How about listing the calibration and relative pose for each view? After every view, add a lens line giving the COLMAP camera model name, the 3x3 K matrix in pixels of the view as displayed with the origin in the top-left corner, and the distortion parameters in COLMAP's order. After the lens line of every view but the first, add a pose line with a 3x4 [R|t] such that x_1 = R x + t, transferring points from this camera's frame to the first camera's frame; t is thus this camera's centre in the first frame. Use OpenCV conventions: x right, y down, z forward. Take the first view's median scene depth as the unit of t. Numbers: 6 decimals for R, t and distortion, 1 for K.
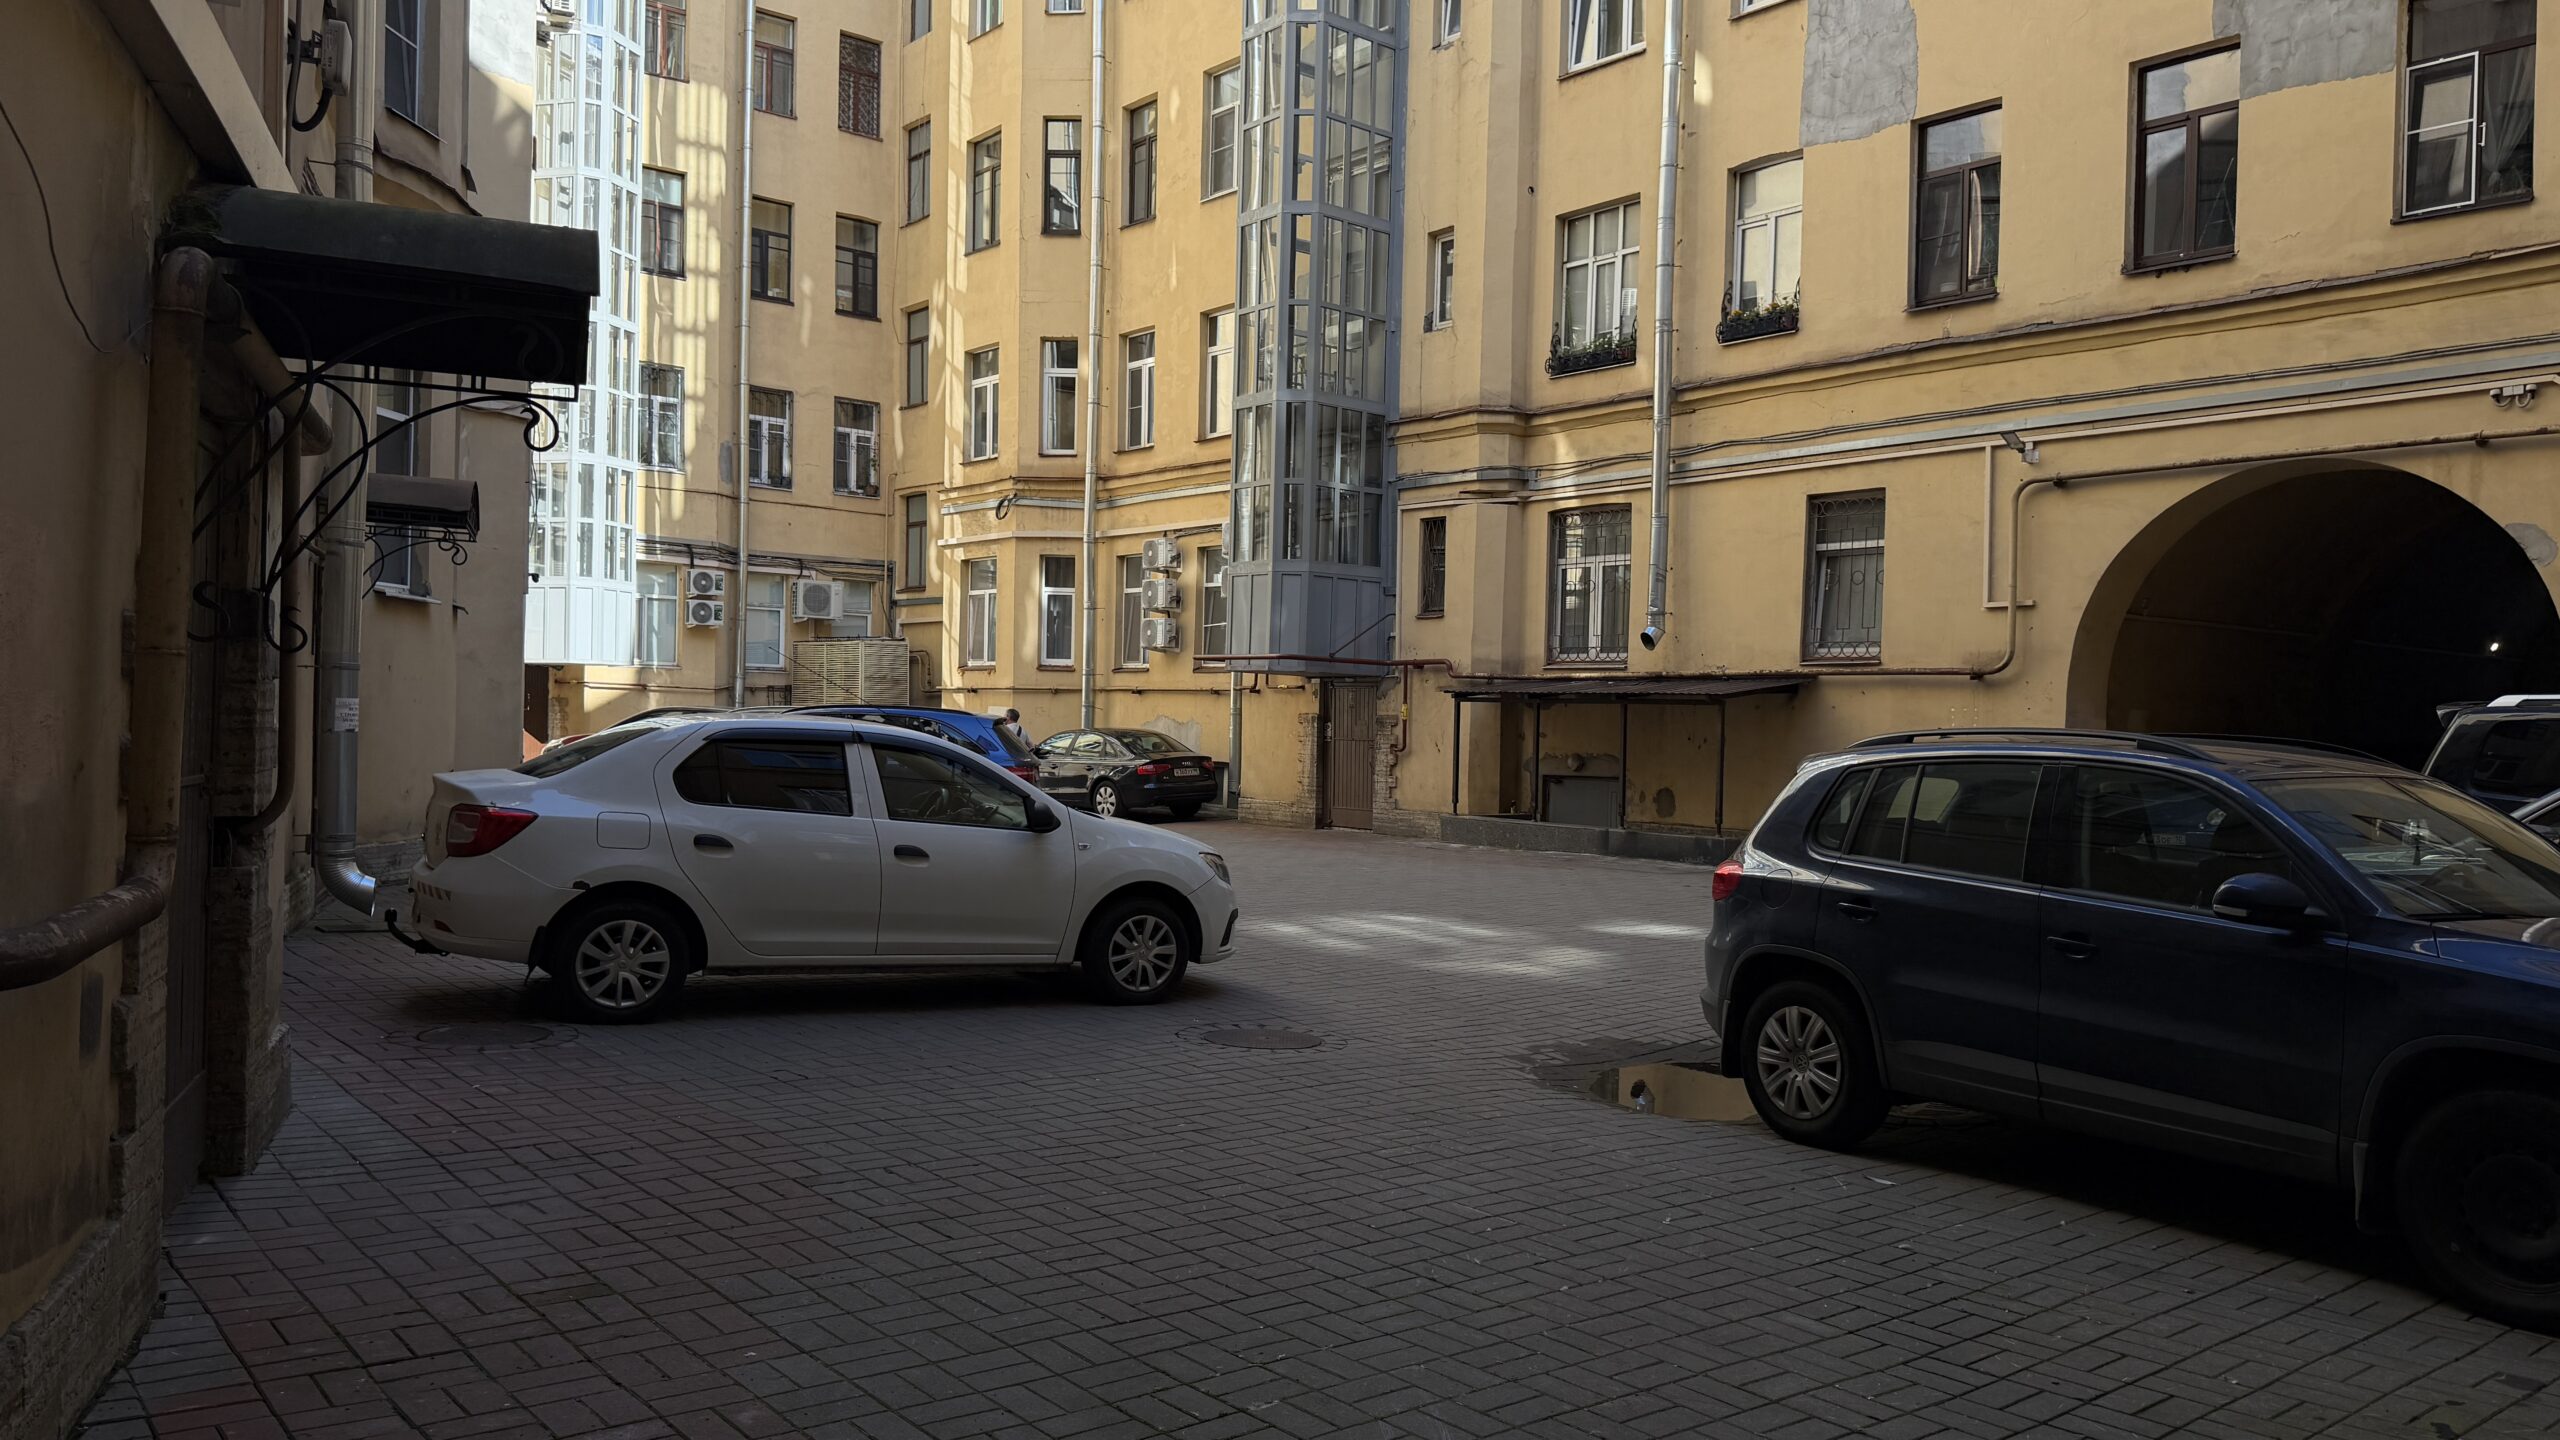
lens RADIAL K [[1776.7, 0, 1289.1], [0, 1776.7, 721.7], [0, 0, 1]] dist [0.051472, -0.036927]
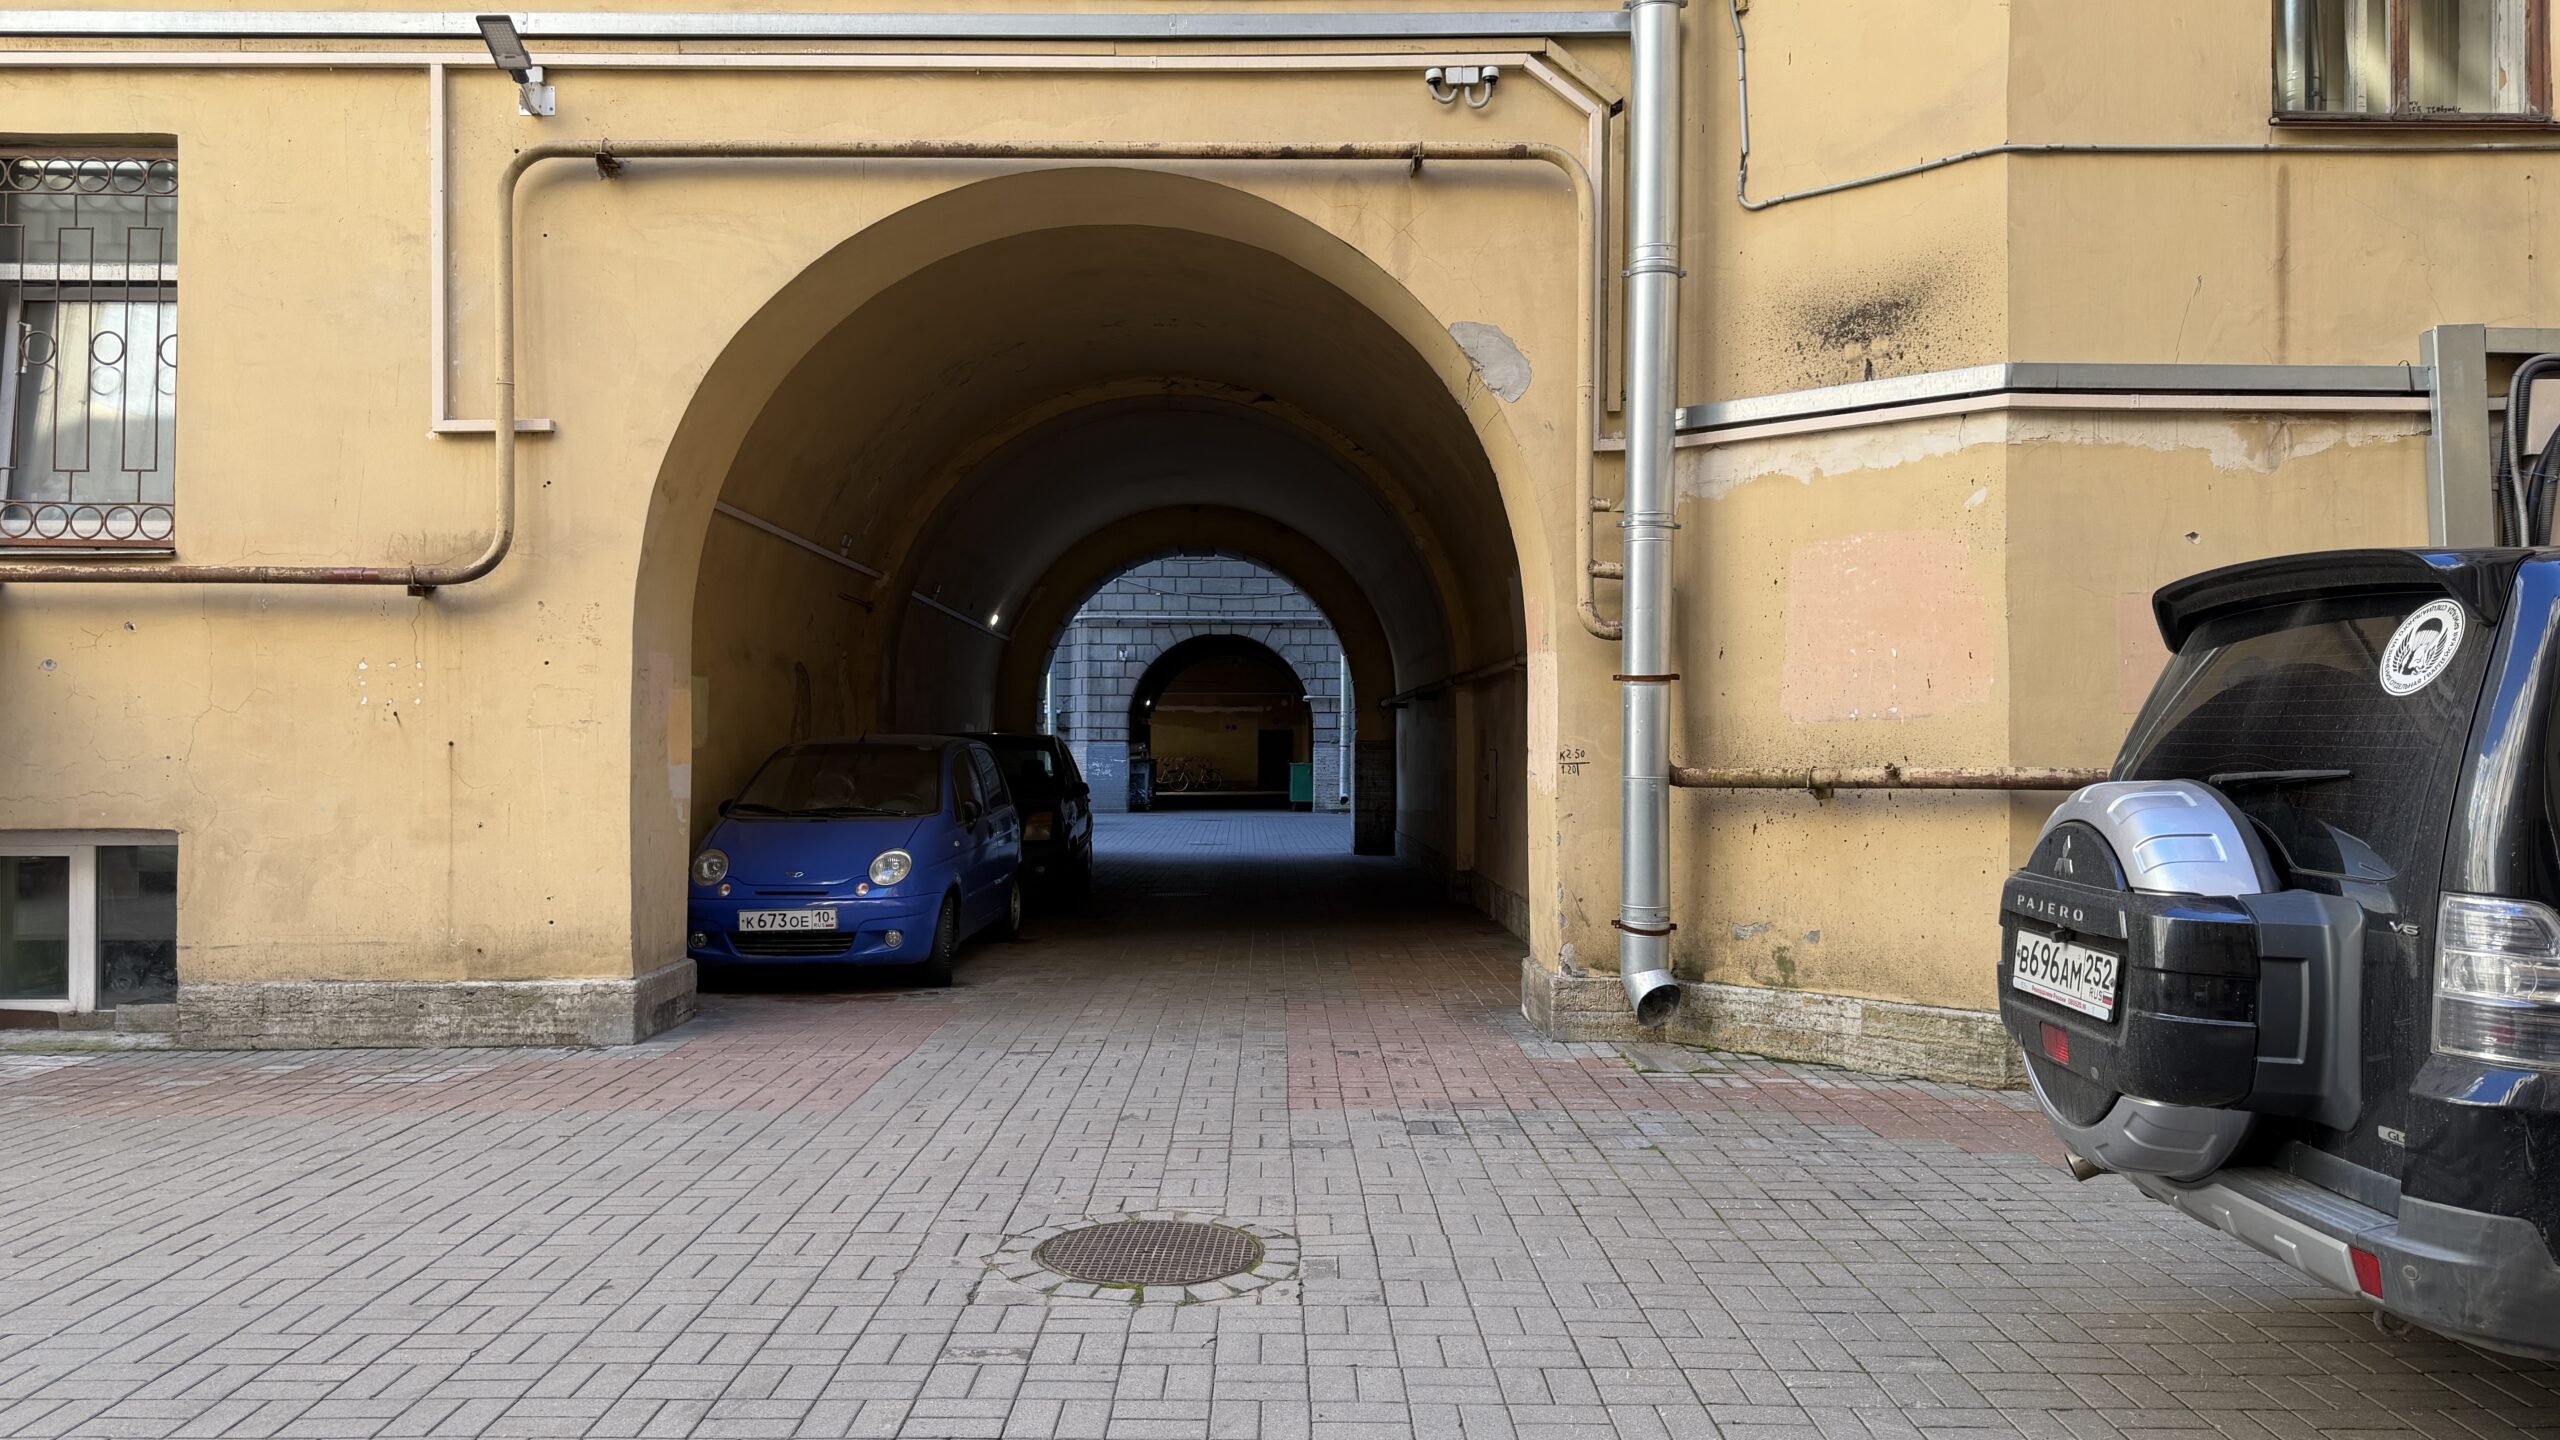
lens RADIAL K [[1776.7, 0, 1276.3], [0, 1776.7, 752.6], [0, 0, 1]] dist [0.051472, -0.036927]
pose [[0.639006, -0.017735, 0.768997, 0.100805], [0.006138, 0.999820, 0.017958, 0.004838], [-0.769177, -0.006755, 0.639000, 0.313832]]
